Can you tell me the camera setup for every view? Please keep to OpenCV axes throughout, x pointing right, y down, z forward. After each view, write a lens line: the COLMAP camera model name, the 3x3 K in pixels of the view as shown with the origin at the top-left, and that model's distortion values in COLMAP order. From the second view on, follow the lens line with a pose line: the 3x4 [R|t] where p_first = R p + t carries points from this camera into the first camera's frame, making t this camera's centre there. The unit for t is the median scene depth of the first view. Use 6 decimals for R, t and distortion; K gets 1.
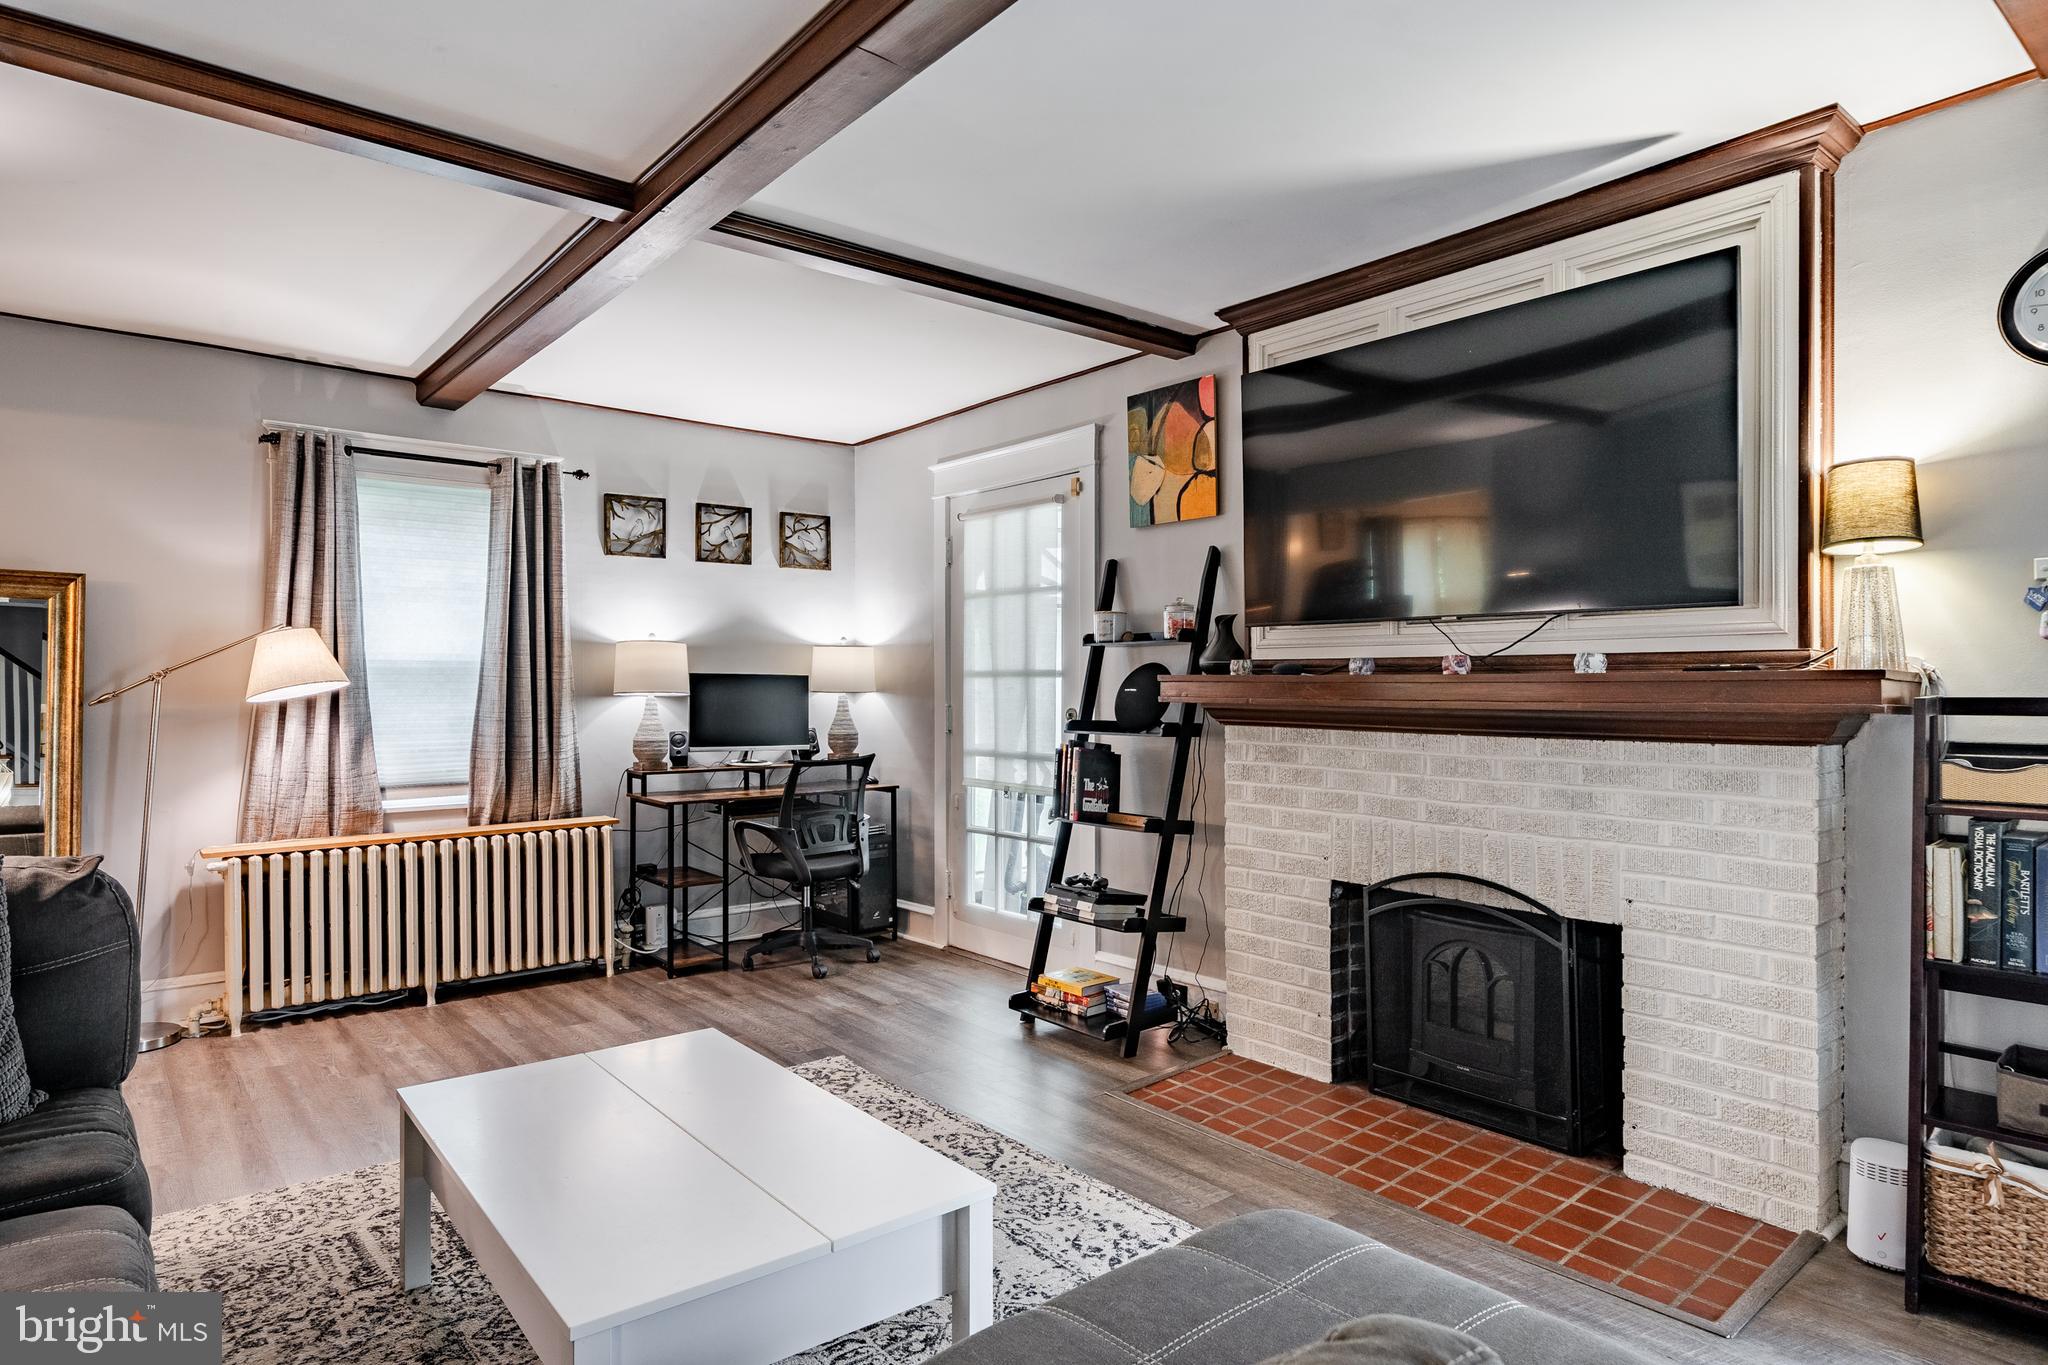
lens RADIAL K [[1136.5, 0, 1007.2], [0, 1136.5, 686.3], [0, 0, 1]] dist [0.000023, 0.001714]
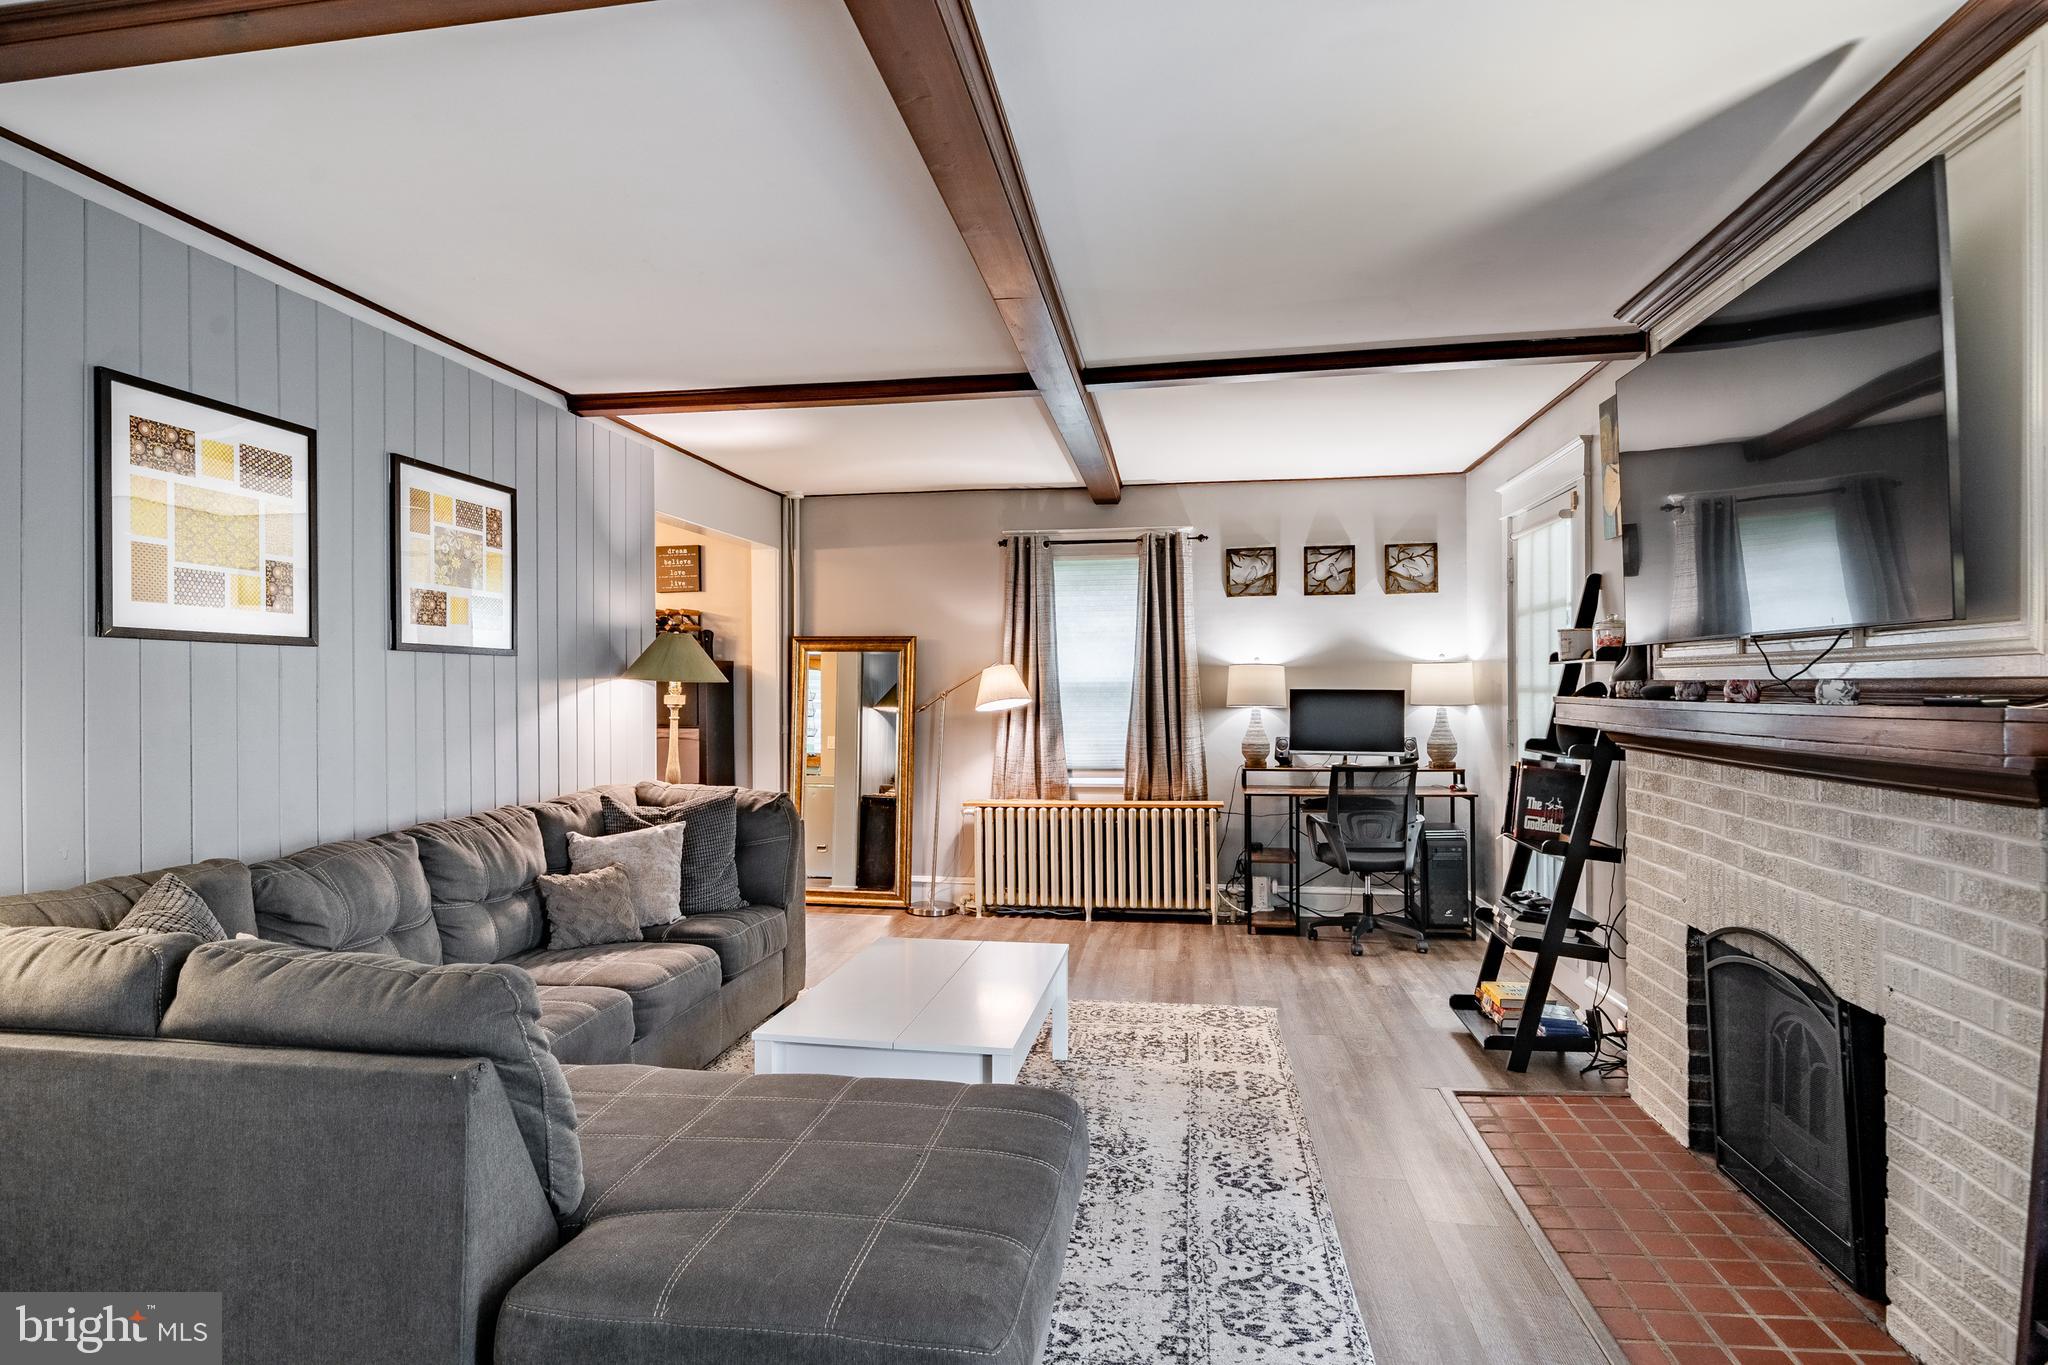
lens RADIAL K [[1070.4, 0, 1023.9], [0, 1070.4, 690.5], [0, 0, 1]] dist [0.002666, -0.000098]
pose [[0.669997, -0.001728, -0.742362, 0.496618], [0.004935, 0.999986, 0.002127, -0.018343], [0.742347, -0.005088, 0.669996, 0.029895]]
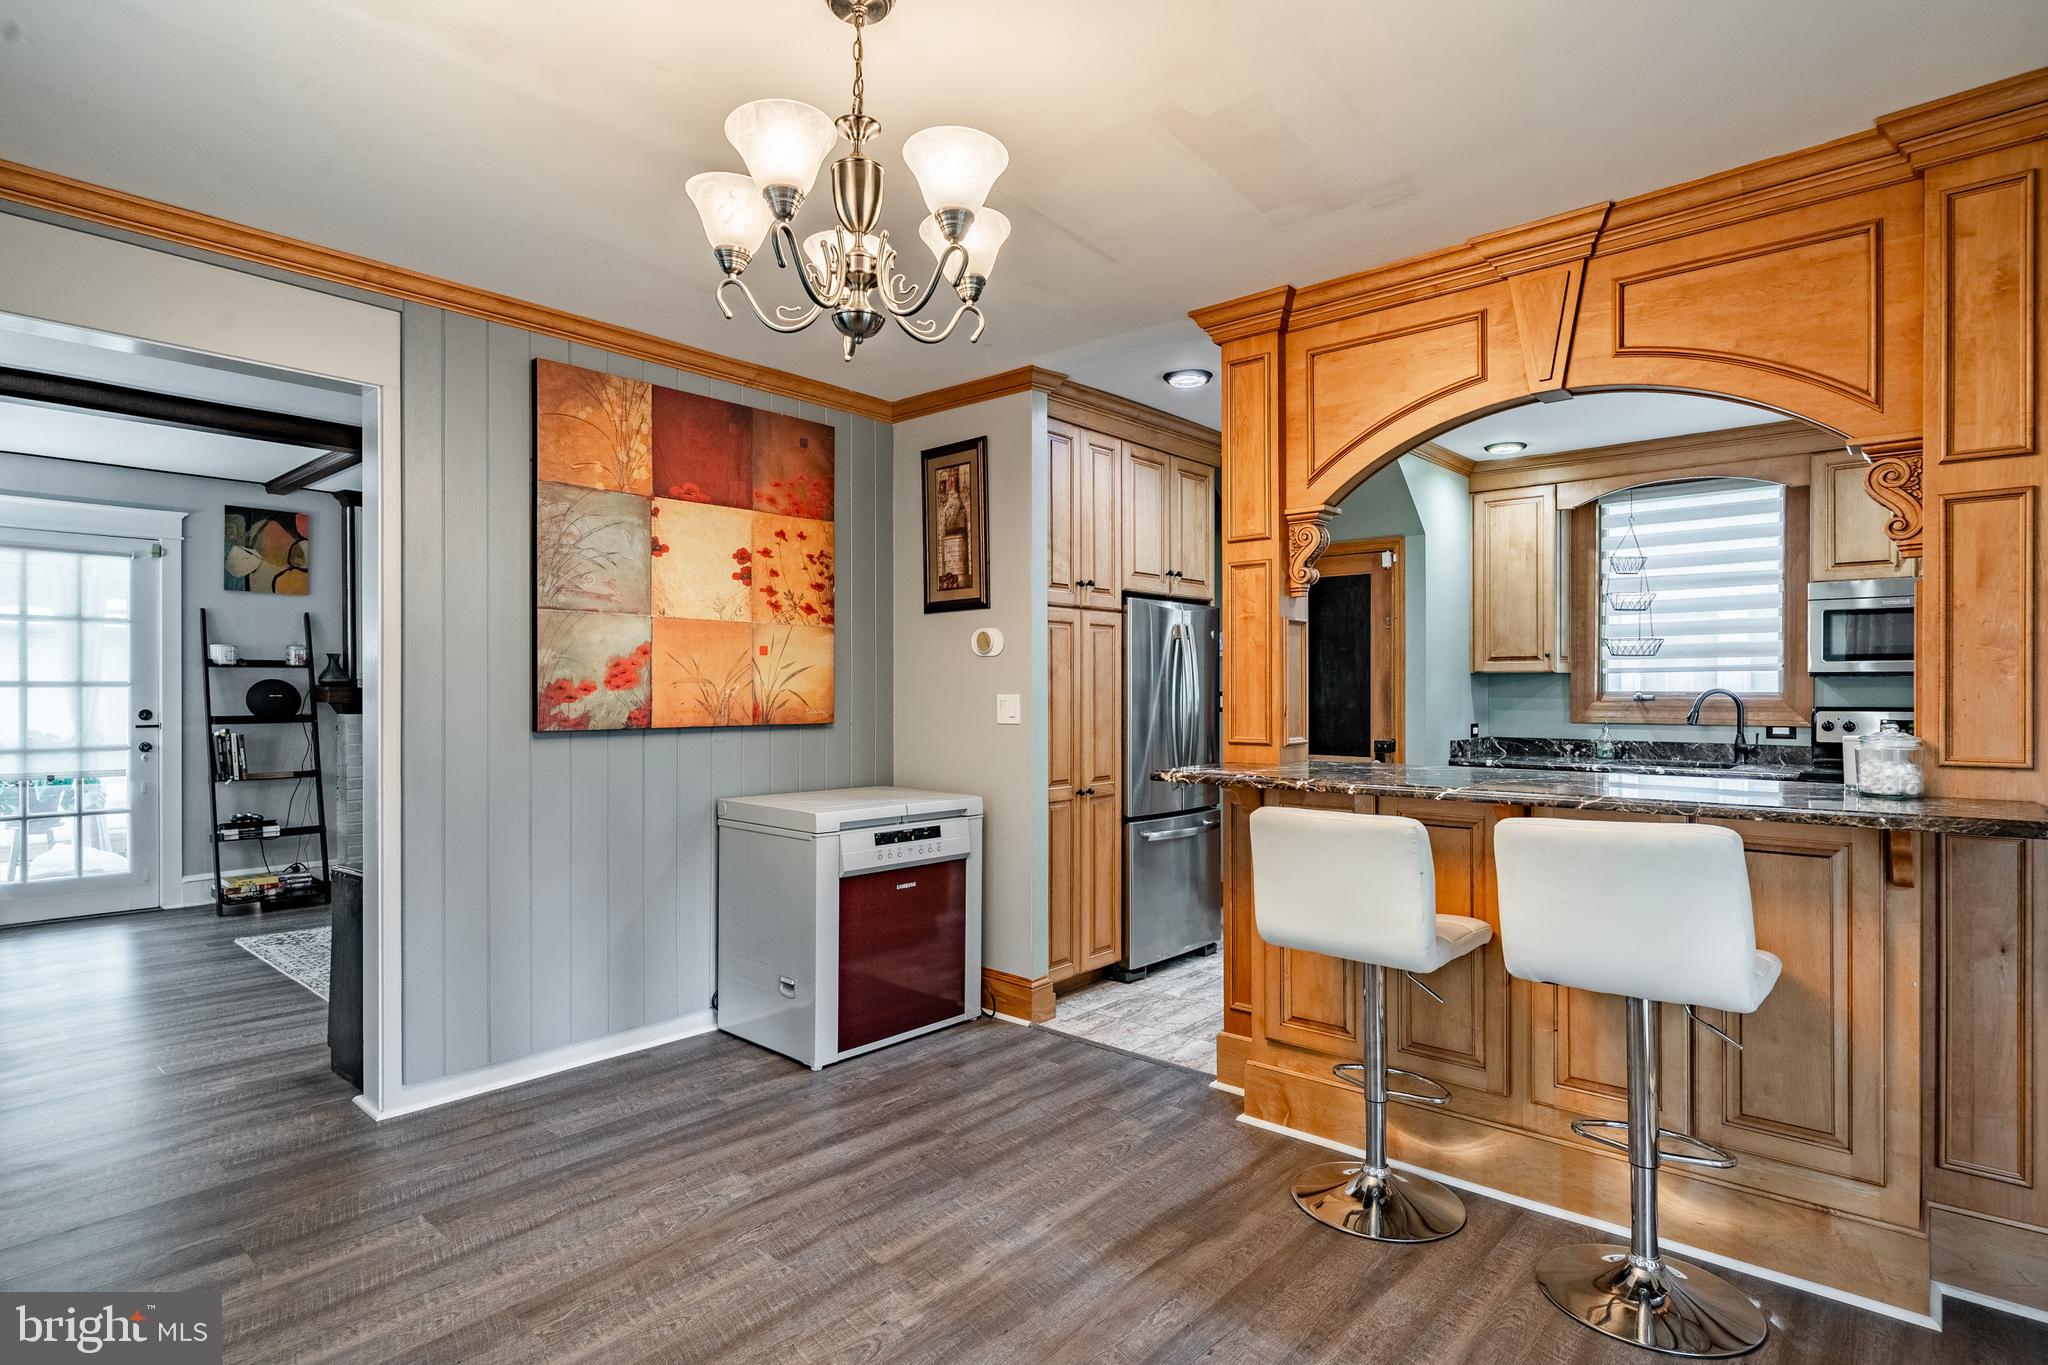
lens RADIAL K [[1070.4, 0, 1027.2], [0, 1070.4, 689.8], [0, 0, 1]] dist [0.002666, -0.000098]
pose [[-0.147040, -0.001070, 0.989130, -1.626063], [-0.001251, 0.999999, 0.000896, -0.008901], [-0.989130, -0.001105, -0.147041, 0.155508]]
